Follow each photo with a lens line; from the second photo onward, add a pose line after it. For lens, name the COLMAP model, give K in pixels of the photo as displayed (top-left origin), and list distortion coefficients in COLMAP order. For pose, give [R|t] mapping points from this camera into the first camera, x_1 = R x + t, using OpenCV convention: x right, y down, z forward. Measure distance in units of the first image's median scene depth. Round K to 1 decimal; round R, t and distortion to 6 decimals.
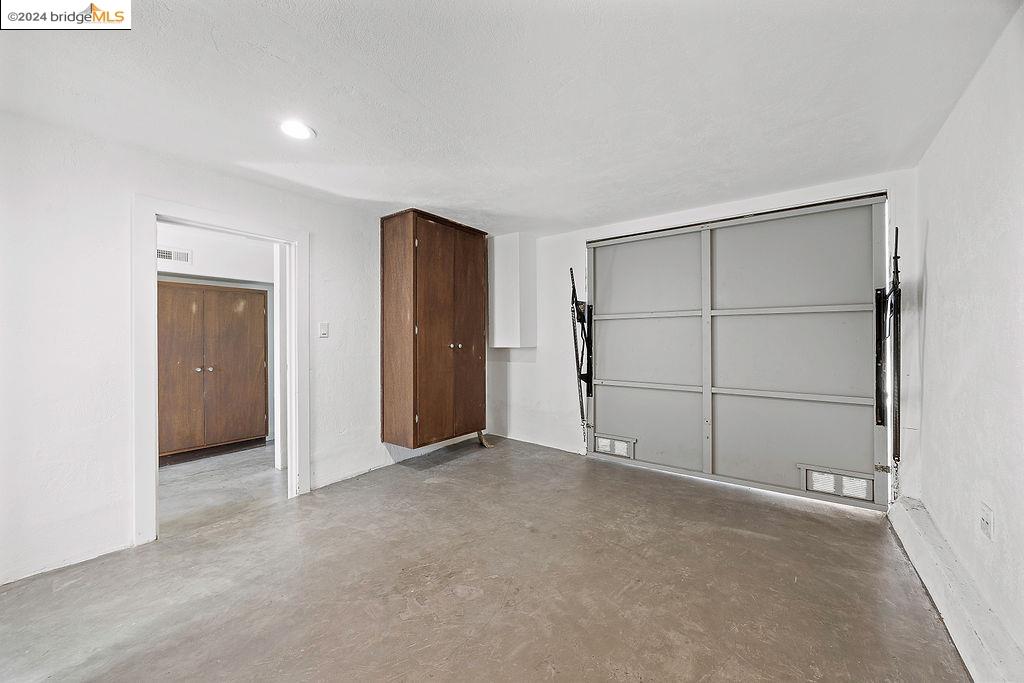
lens RADIAL K [[404.4, 0, 511.5], [0, 404.4, 340.5], [0, 0, 1]] dist [-0.003388, -0.000132]
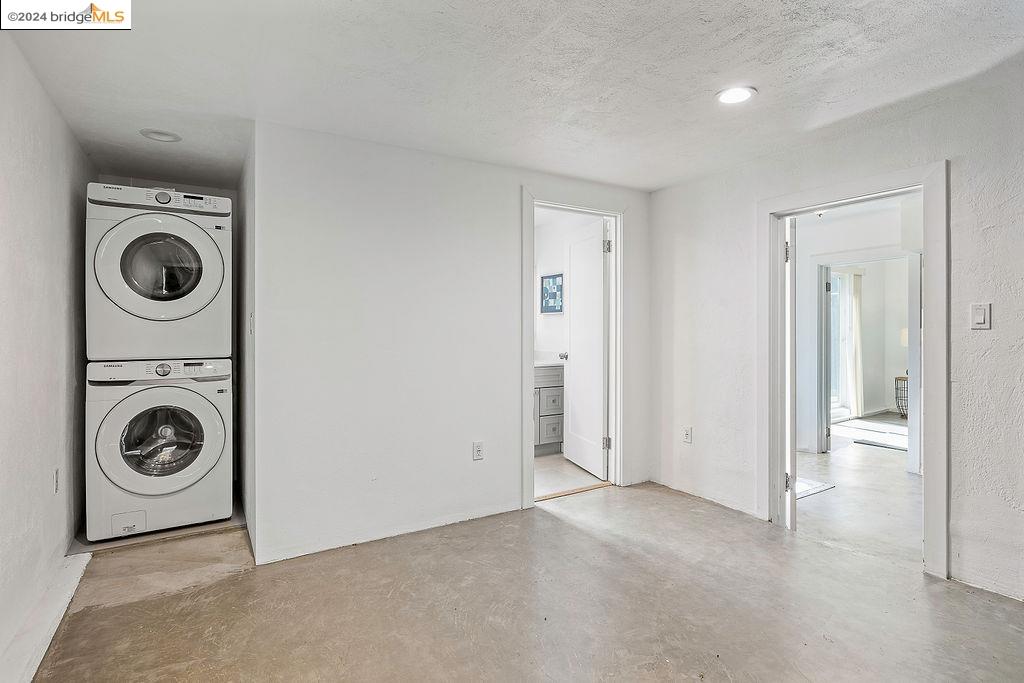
lens RADIAL K [[519.5, 0, 512.6], [0, 519.5, 335.1], [0, 0, 1]] dist [-0.000333, -0.000024]
pose [[-0.384761, 0.009969, -0.922962, 0.730469], [-0.000619, 0.999939, 0.011058, -0.011572], [0.923016, 0.004826, -0.384731, 1.038525]]
